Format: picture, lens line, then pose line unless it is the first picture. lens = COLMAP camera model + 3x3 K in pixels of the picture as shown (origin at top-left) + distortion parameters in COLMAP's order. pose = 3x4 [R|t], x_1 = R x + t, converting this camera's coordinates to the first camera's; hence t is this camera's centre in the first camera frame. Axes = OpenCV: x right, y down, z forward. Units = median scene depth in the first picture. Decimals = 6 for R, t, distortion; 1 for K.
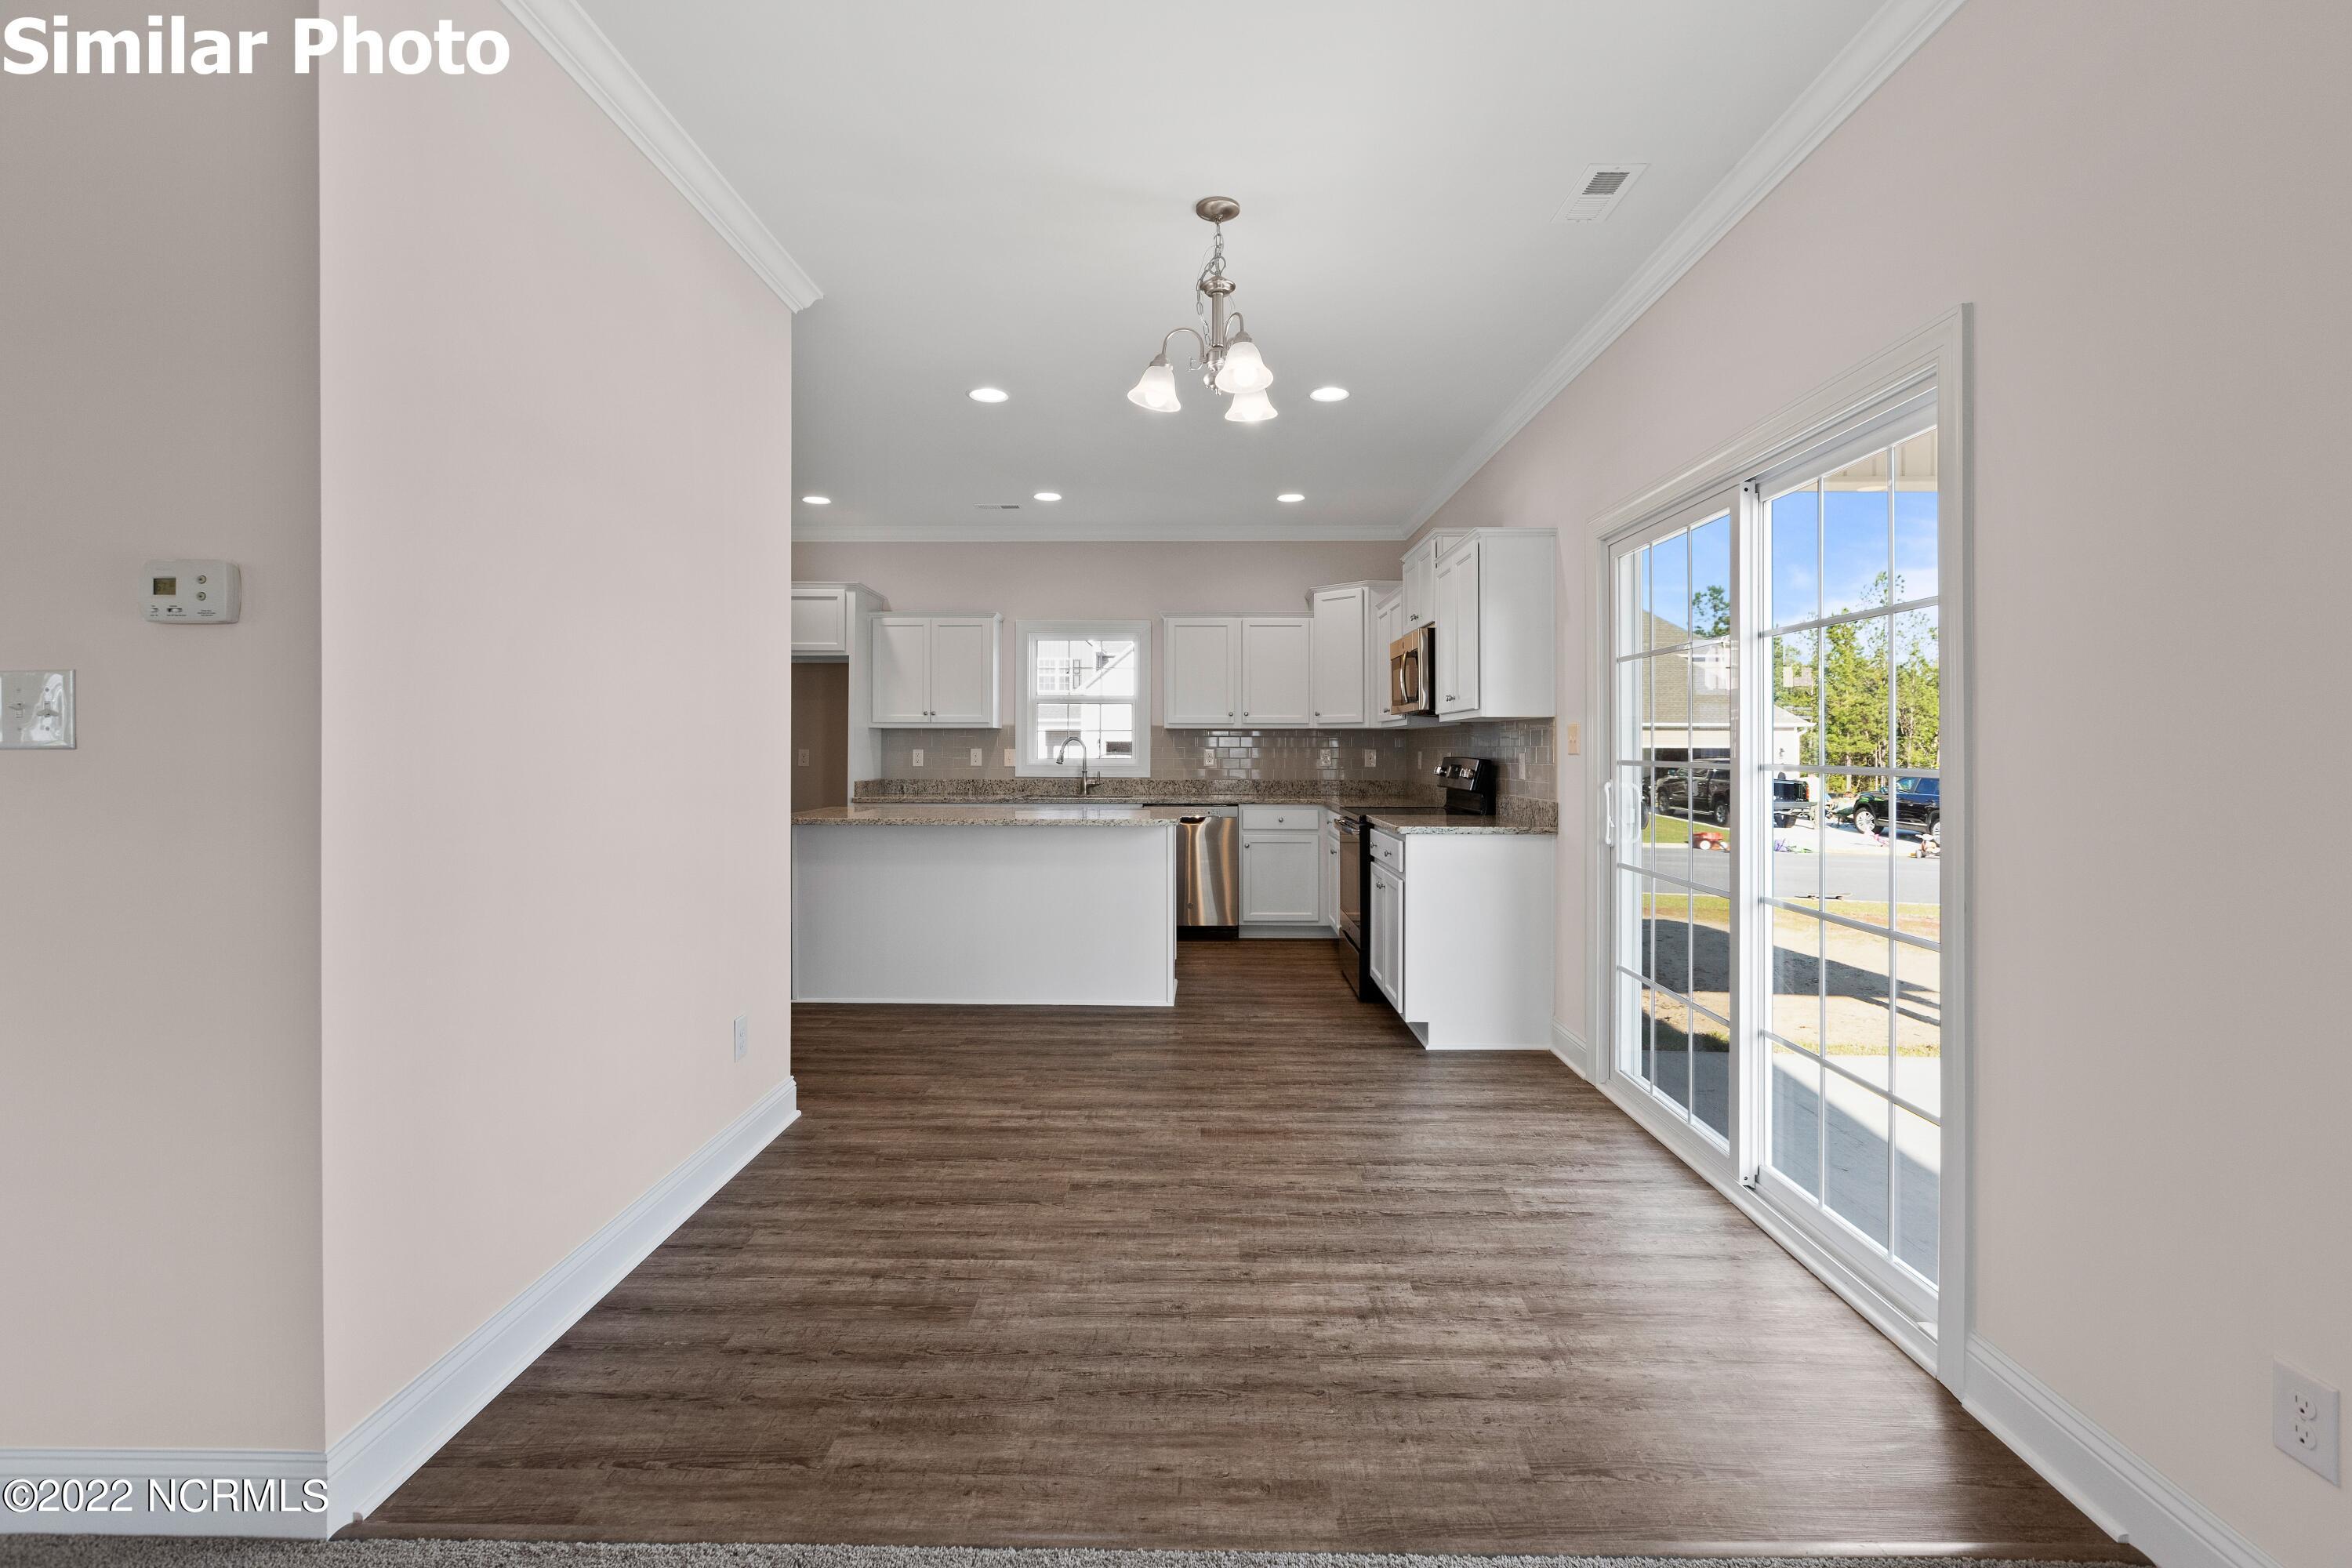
lens RADIAL K [[1068.6, 0, 1189.6], [0, 1068.6, 765.0], [0, 0, 1]] dist [-0.002474, 0.009858]
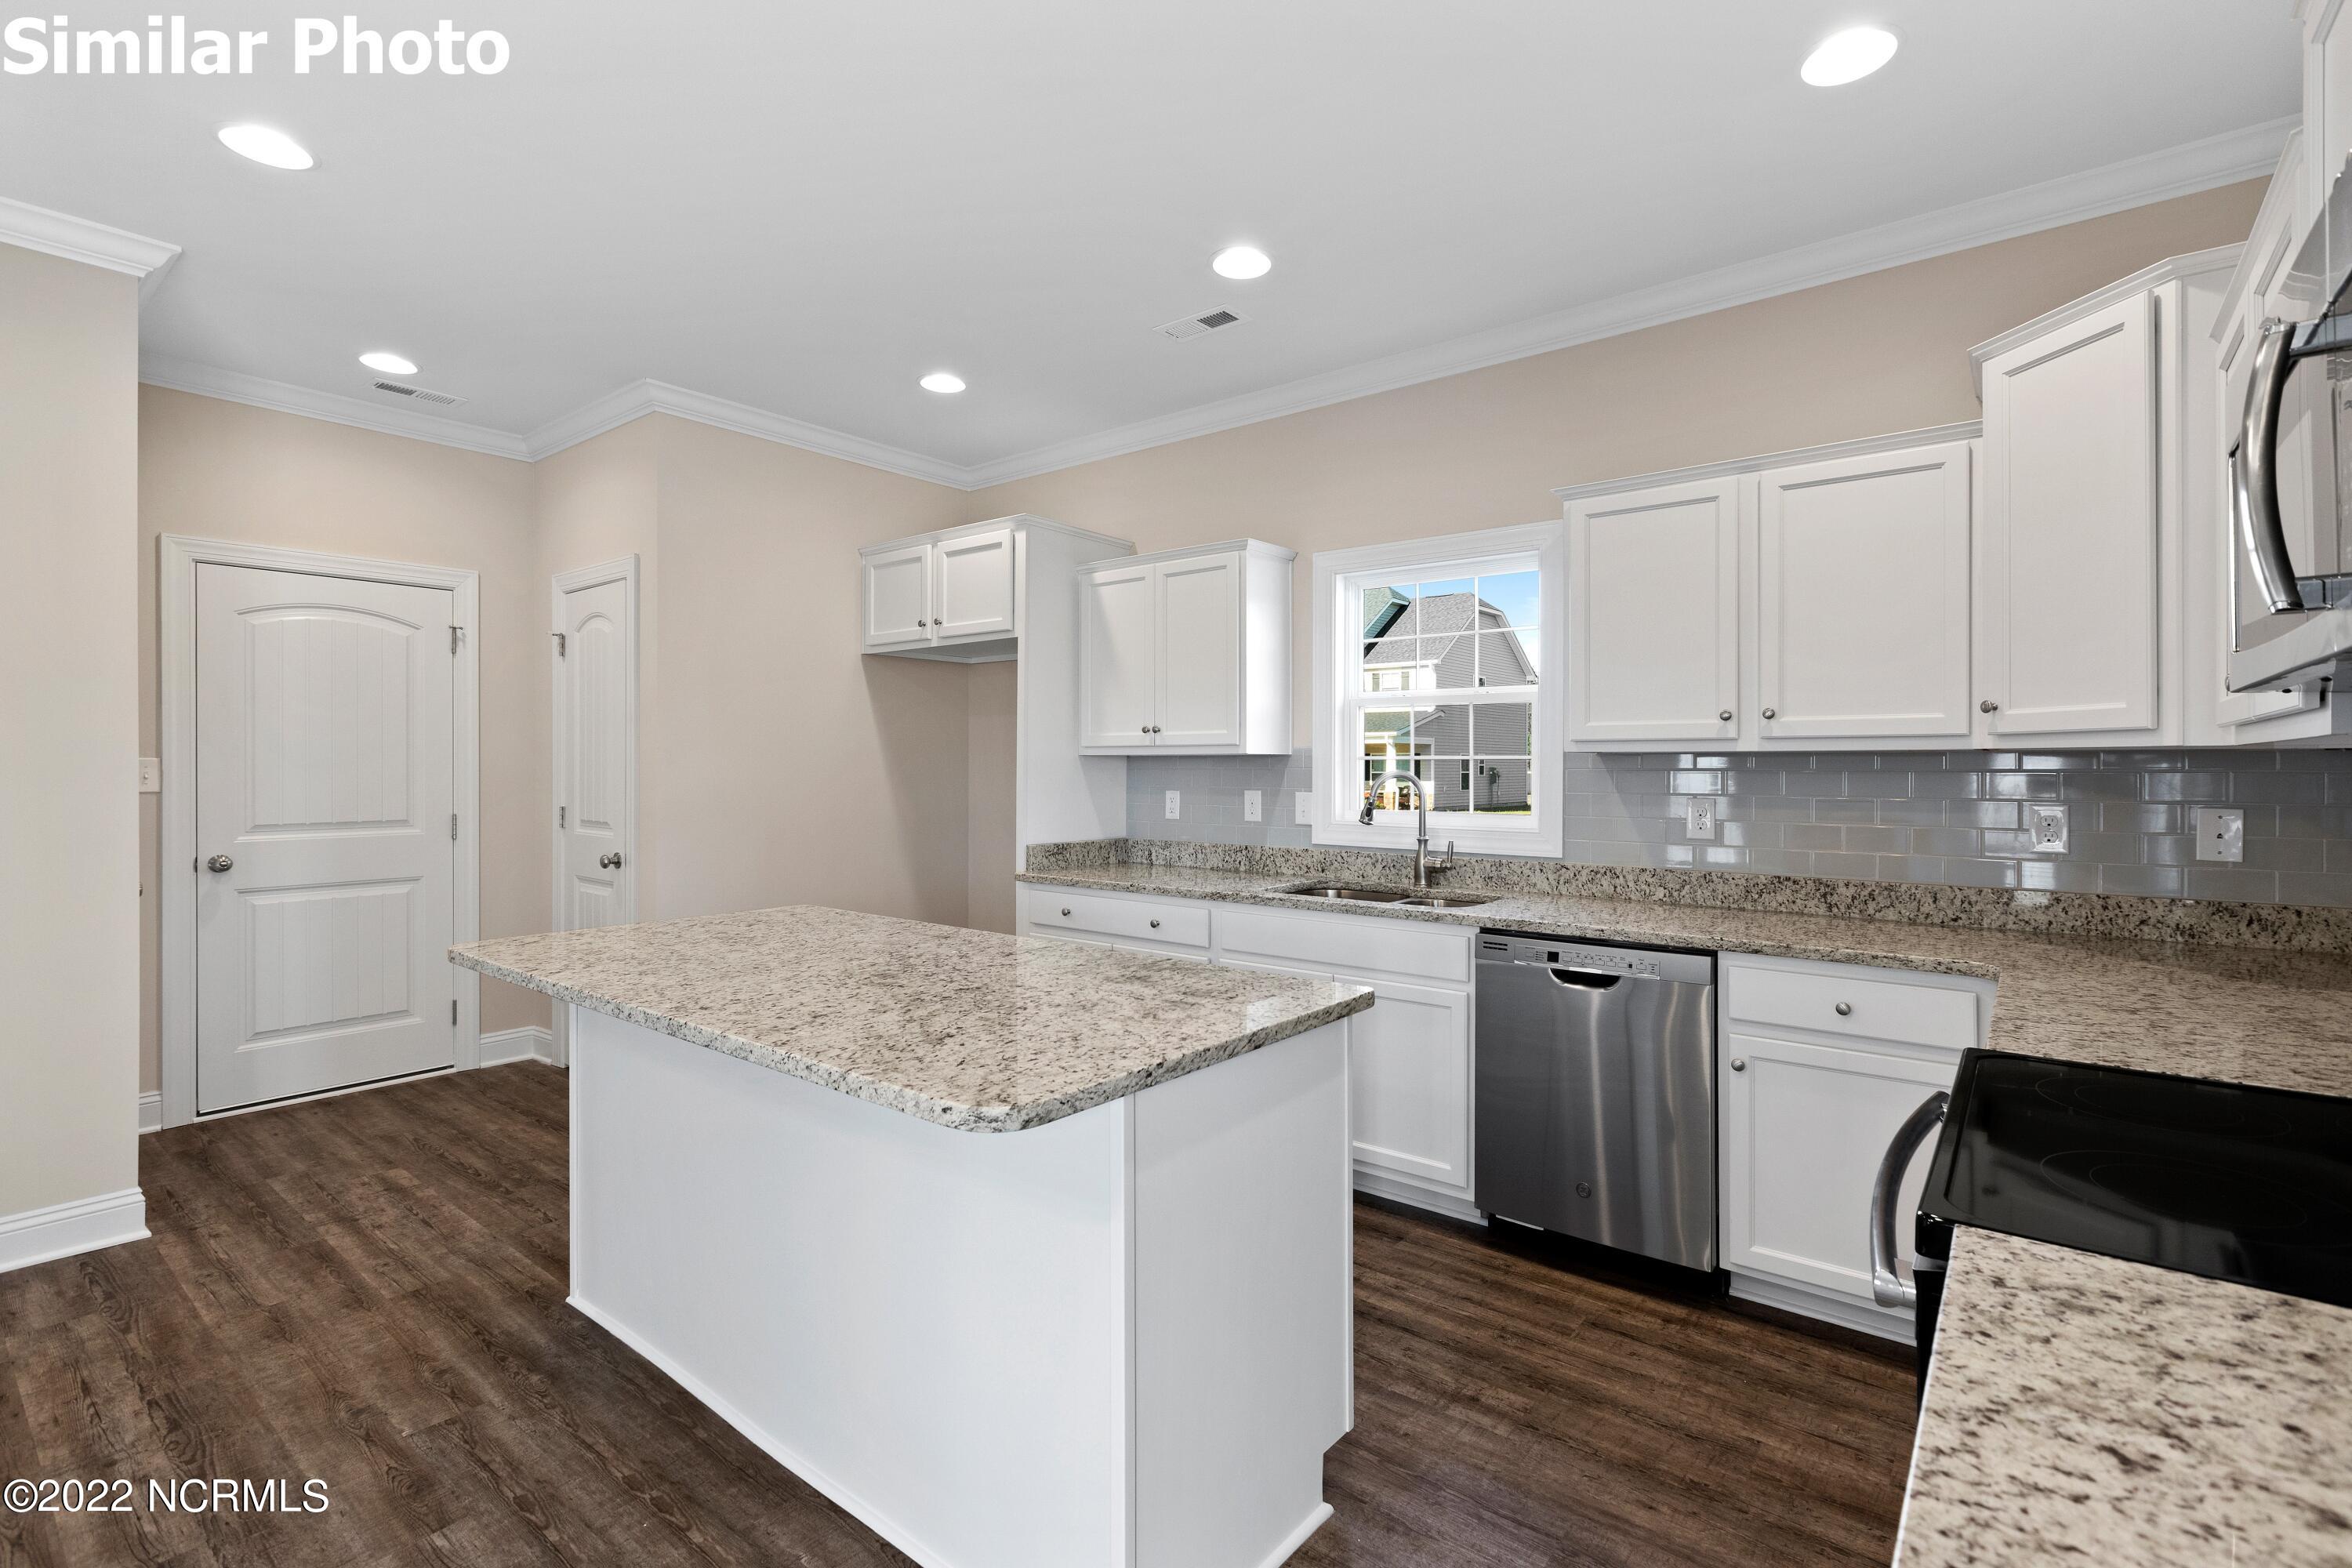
lens RADIAL K [[1068.6, 0, 1189.6], [0, 1068.6, 765.0], [0, 0, 1]] dist [-0.002474, 0.009858]
pose [[0.796005, -0.001625, -0.605287, 0.122797], [-0.009938, 0.999827, -0.015754, -0.021025], [0.605208, 0.018555, 0.795851, 0.565924]]
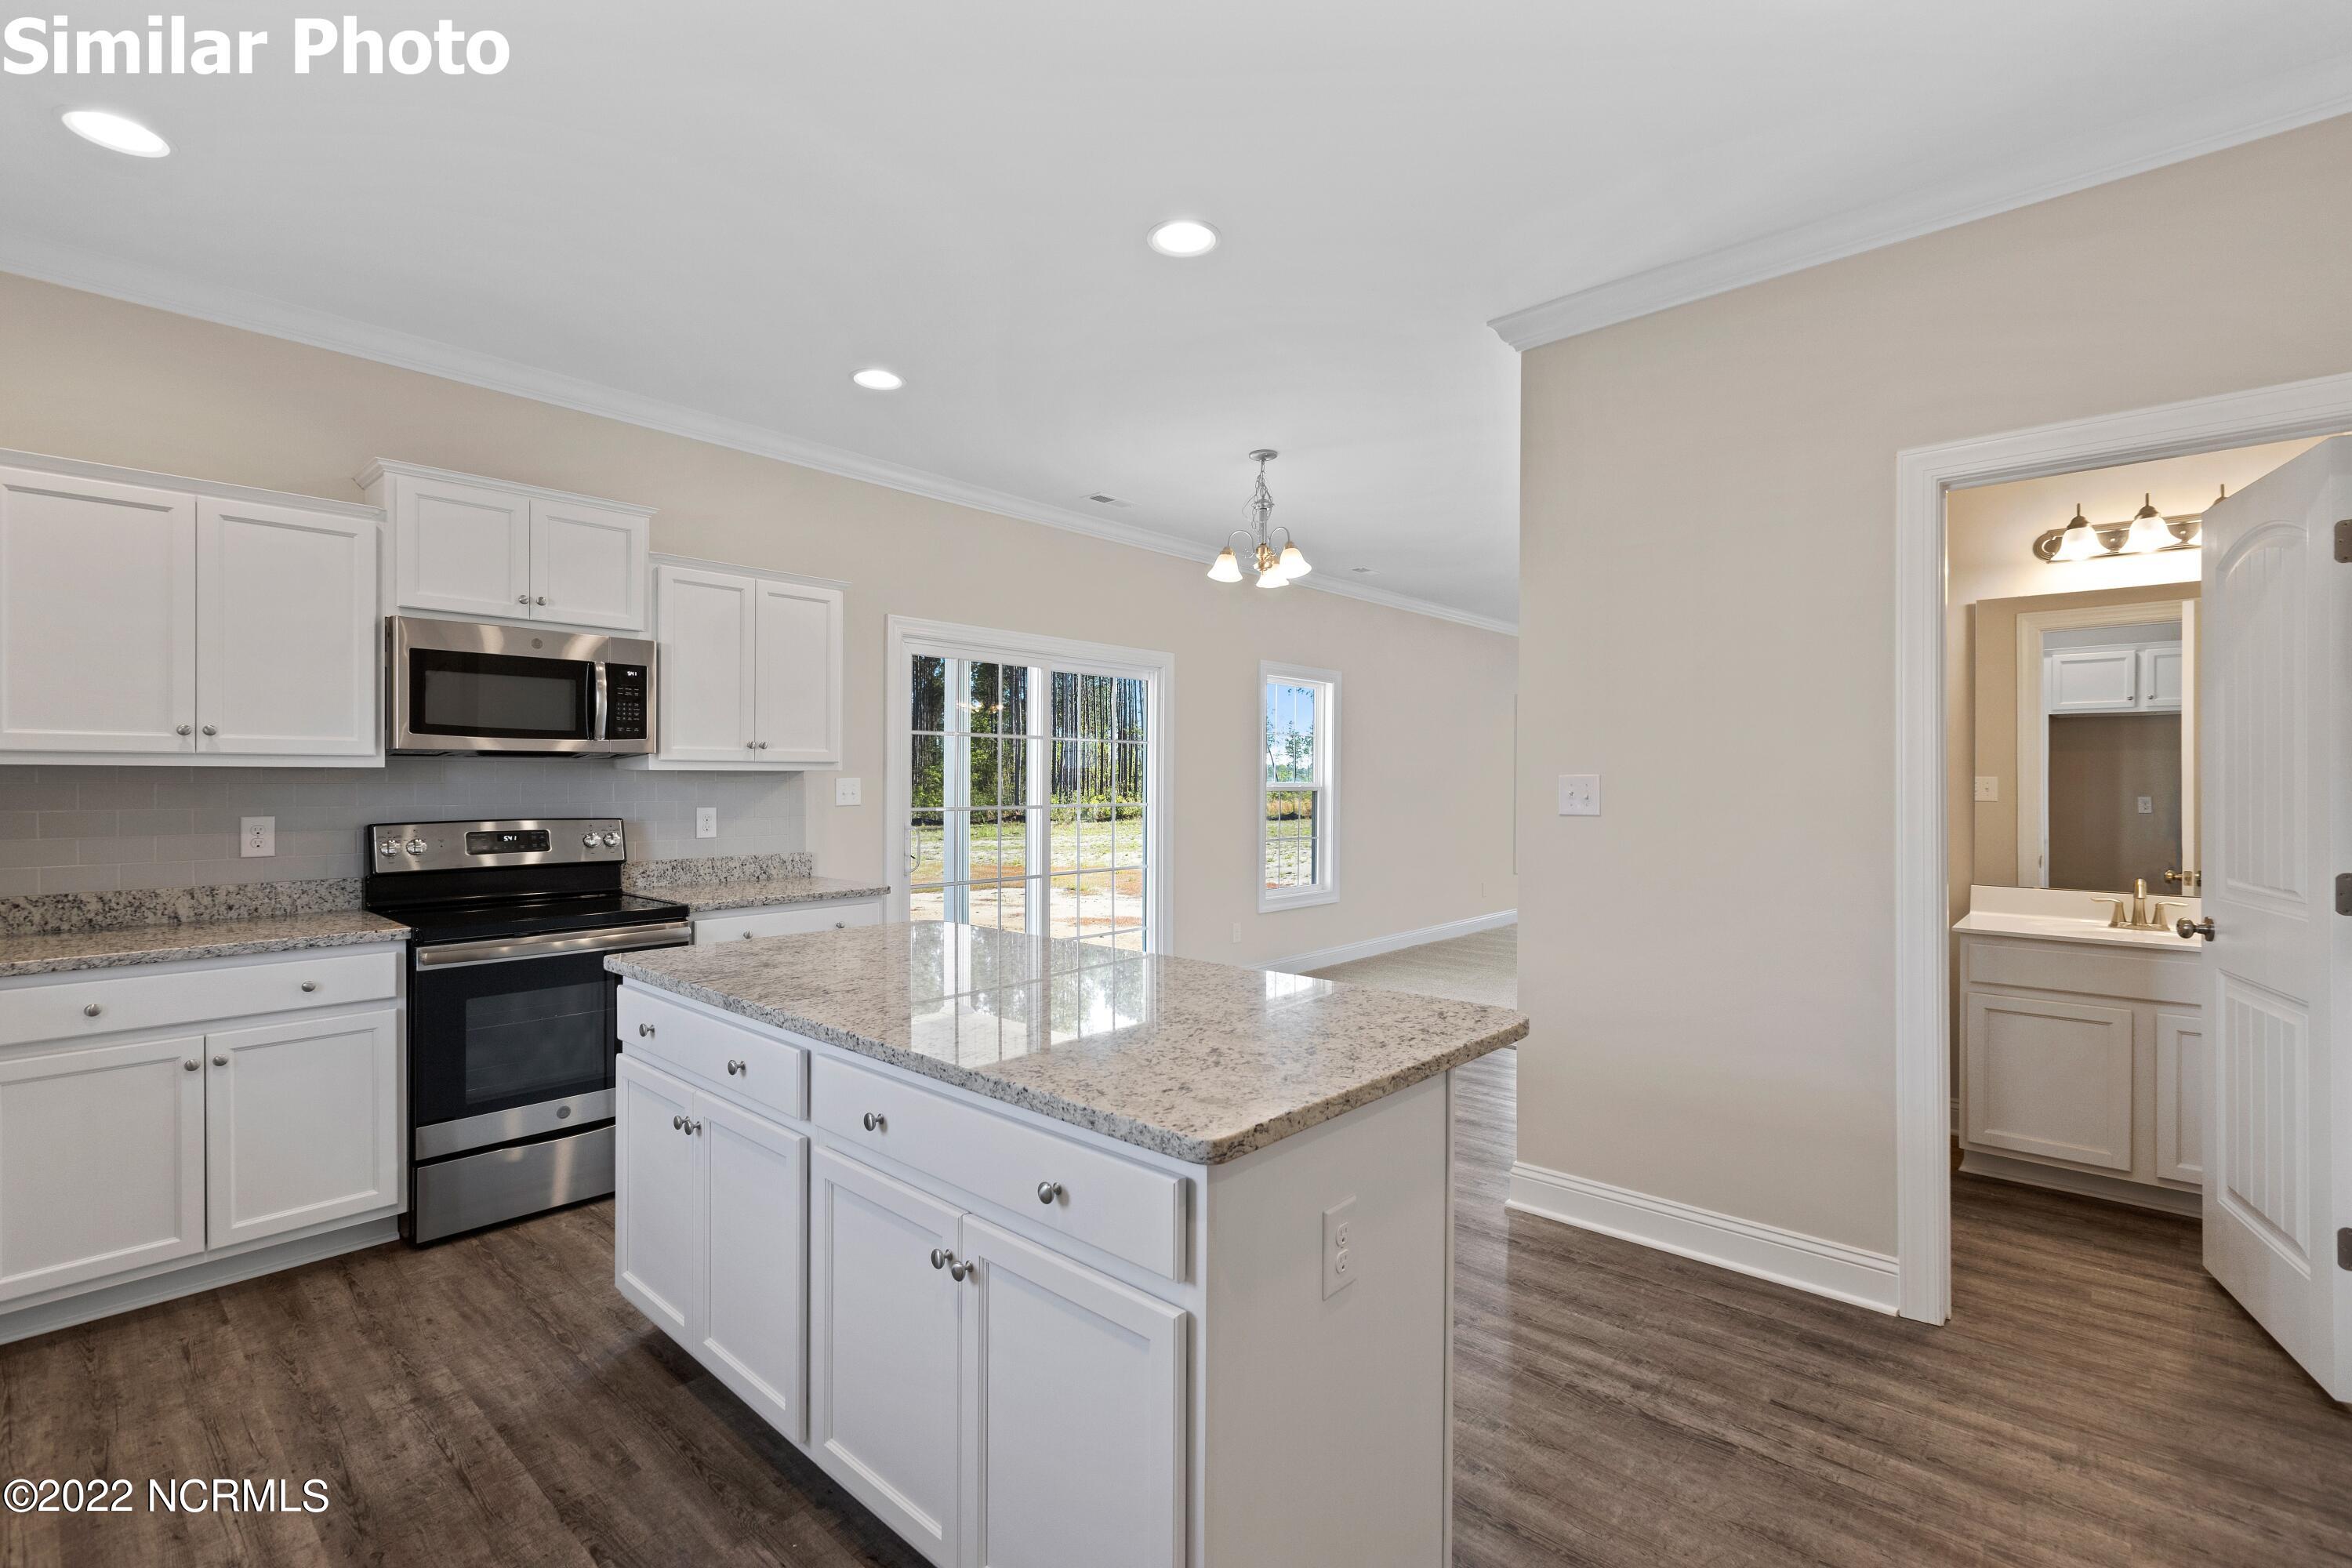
lens RADIAL K [[1051.5, 0, 1177.4], [0, 1051.5, 780.9], [0, 0, 1]] dist [0.002291, 0.000065]
pose [[-0.754099, -0.005115, 0.656741, -0.390304], [0.009124, 0.999792, 0.018264, -0.030358], [-0.656697, 0.019765, -0.753895, 0.961687]]
